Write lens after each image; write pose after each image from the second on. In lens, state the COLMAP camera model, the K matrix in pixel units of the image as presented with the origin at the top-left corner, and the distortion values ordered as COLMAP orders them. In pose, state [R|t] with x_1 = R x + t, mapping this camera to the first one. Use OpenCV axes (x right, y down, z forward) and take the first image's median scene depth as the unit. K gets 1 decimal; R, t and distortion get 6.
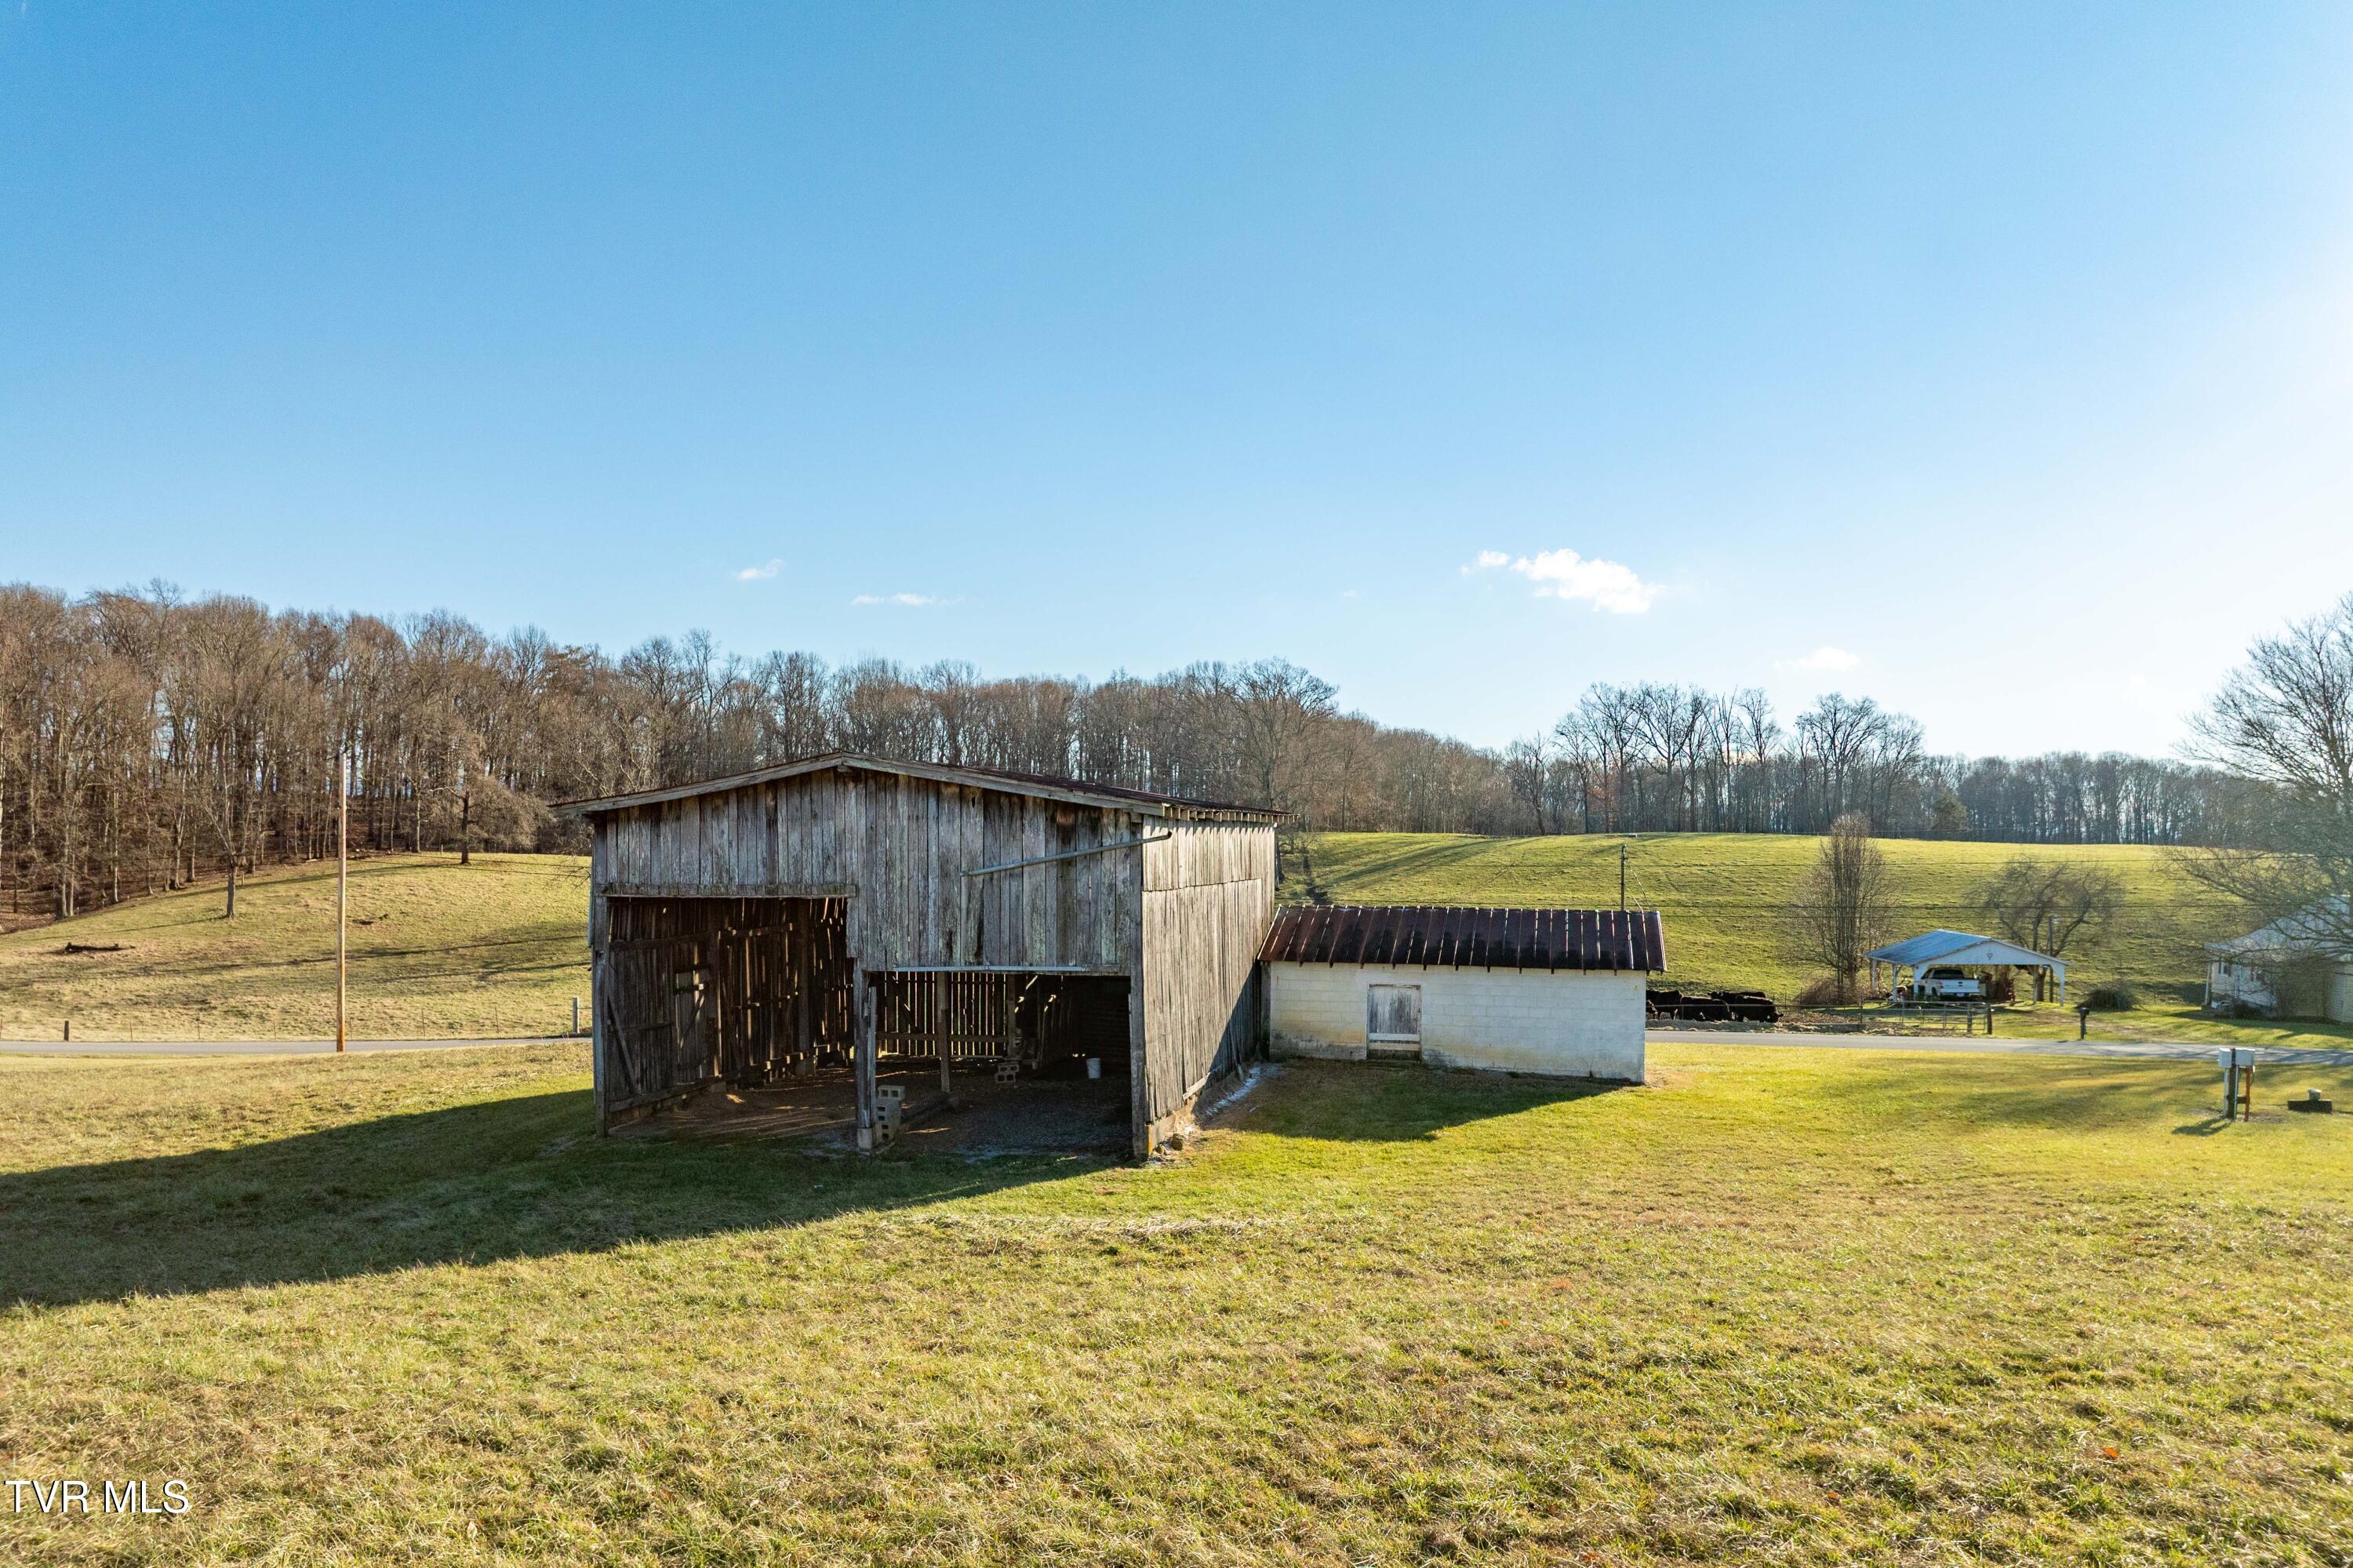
lens RADIAL K [[1715.2, 0, 1166.9], [0, 1715.2, 805.3], [0, 0, 1]] dist [-0.004869, -0.001741]
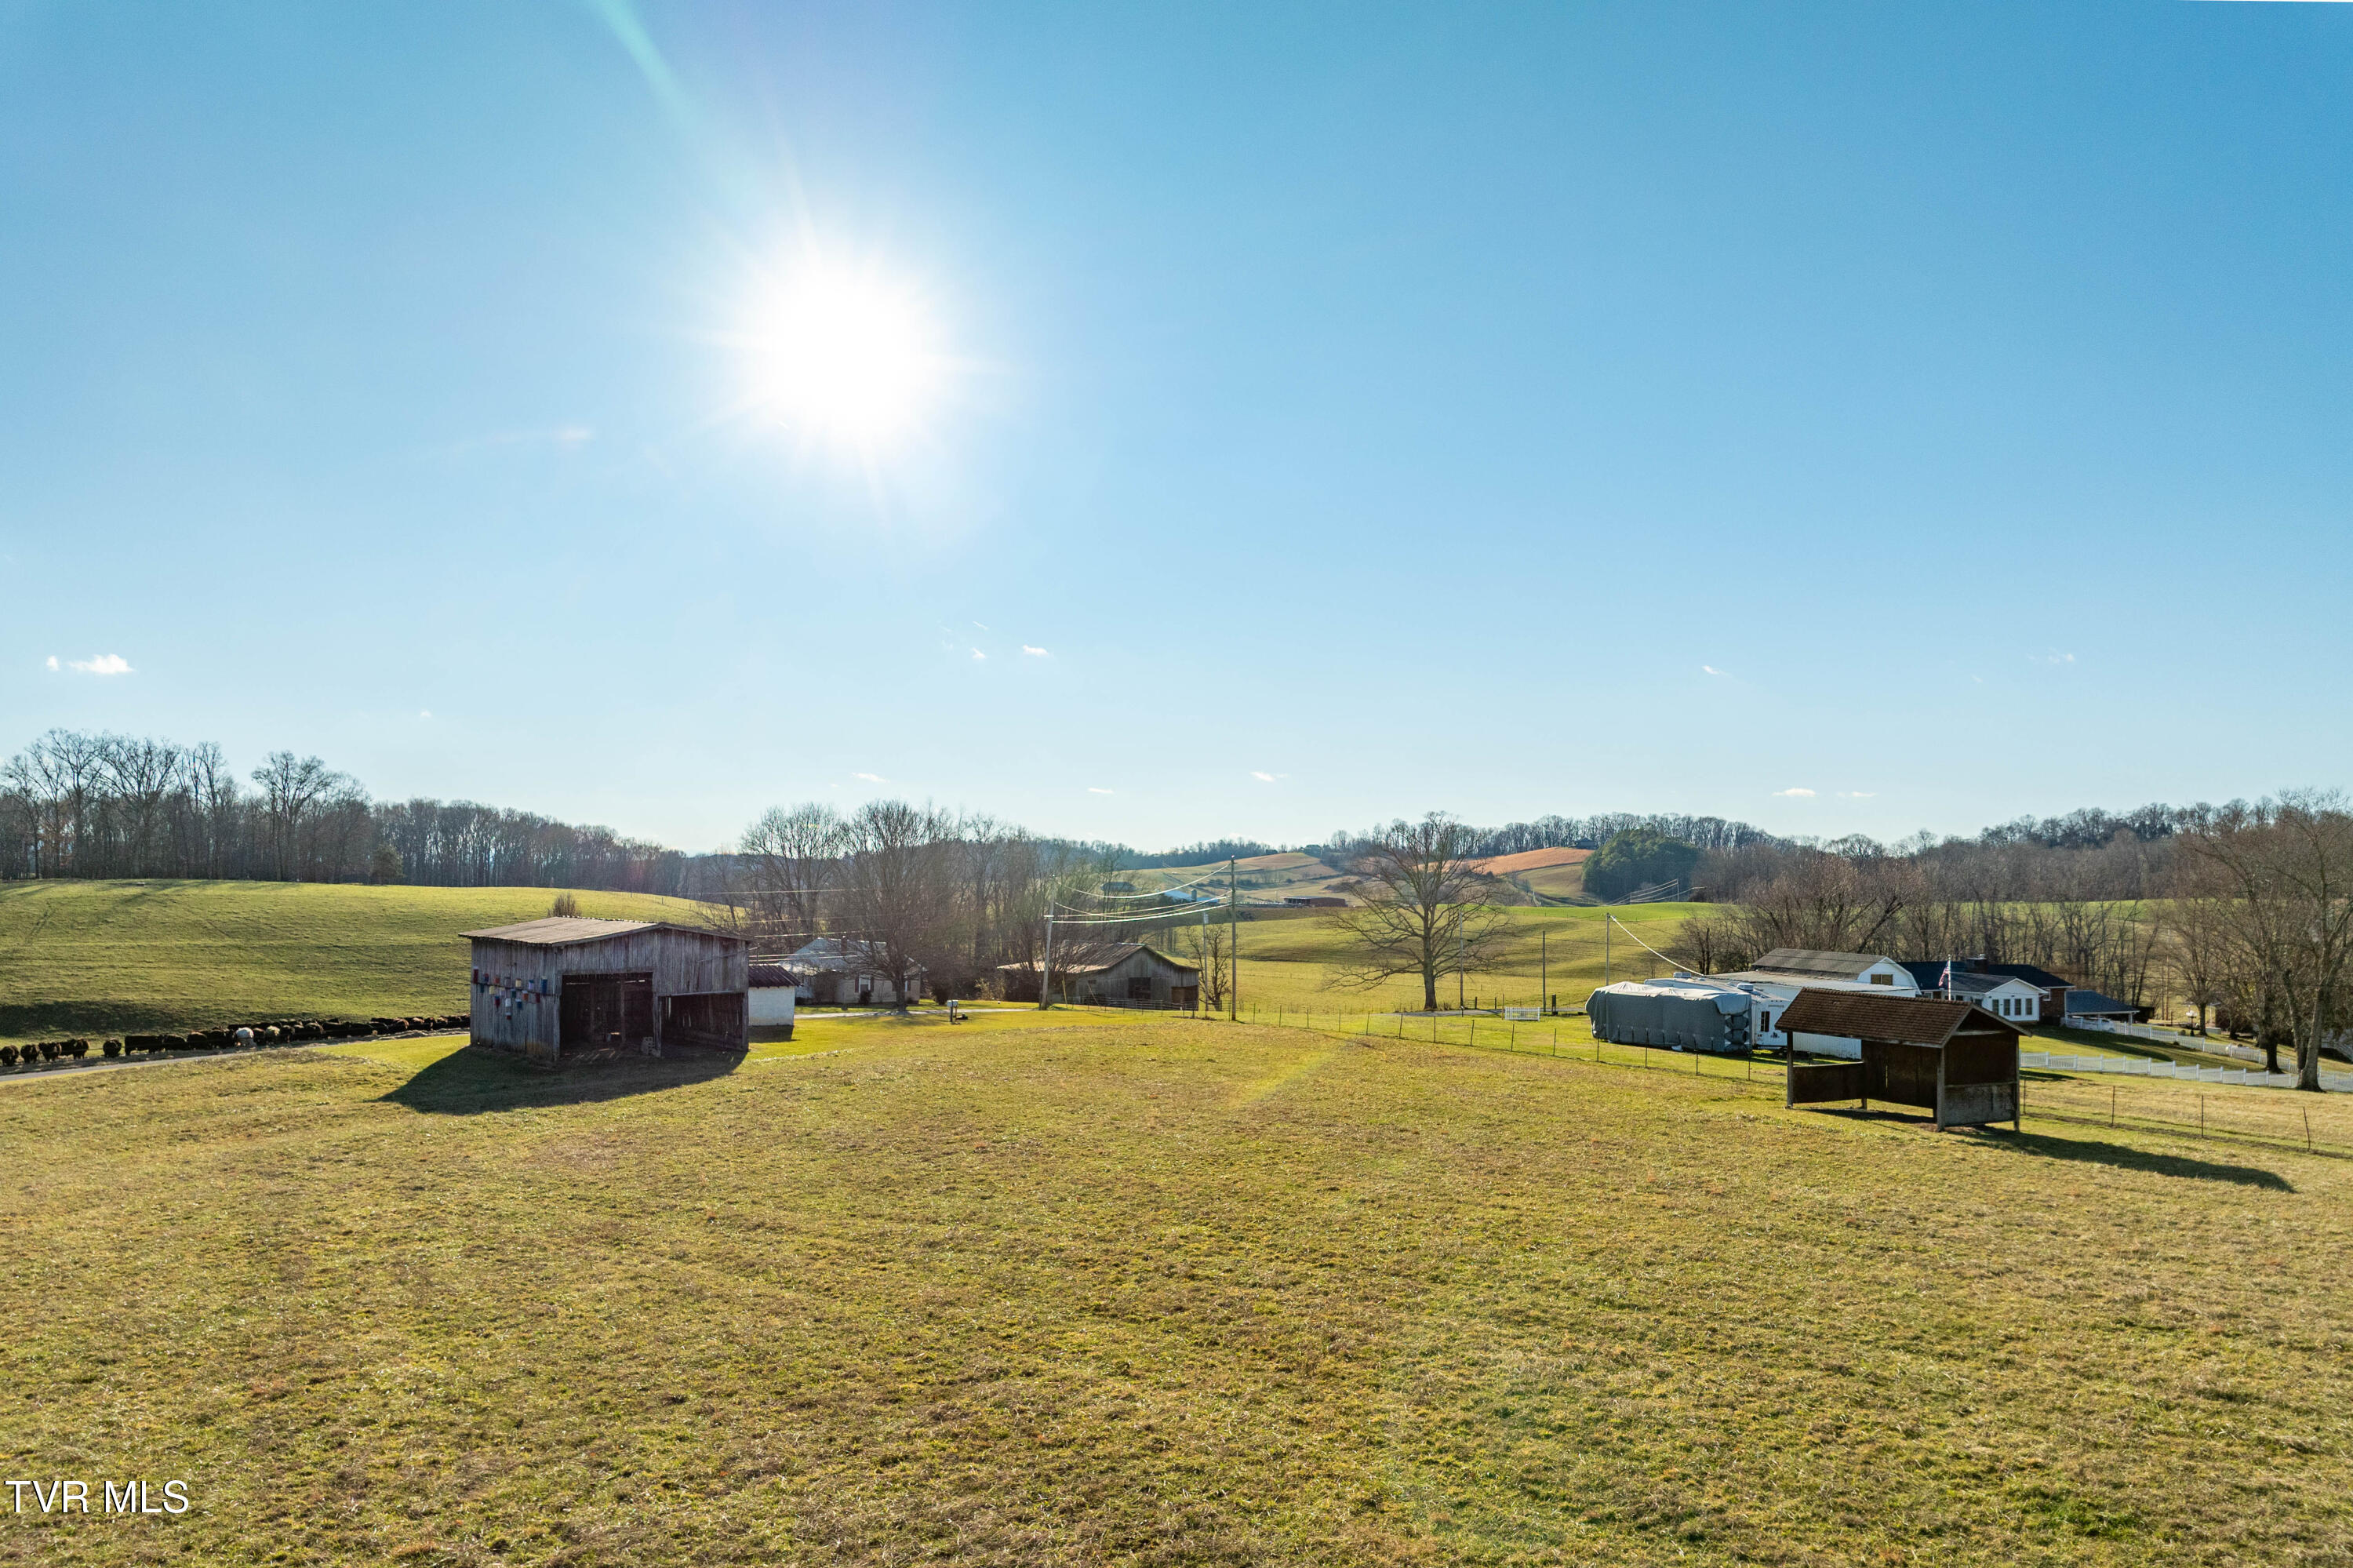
lens RADIAL K [[1715.2, 0, 1166.9], [0, 1715.2, 805.3], [0, 0, 1]] dist [-0.004869, -0.001741]
pose [[0.598914, 0.036240, 0.799993, -1.999245], [-0.022634, 0.999342, -0.028326, -0.166113], [-0.800493, -0.001142, 0.599341, -1.447486]]
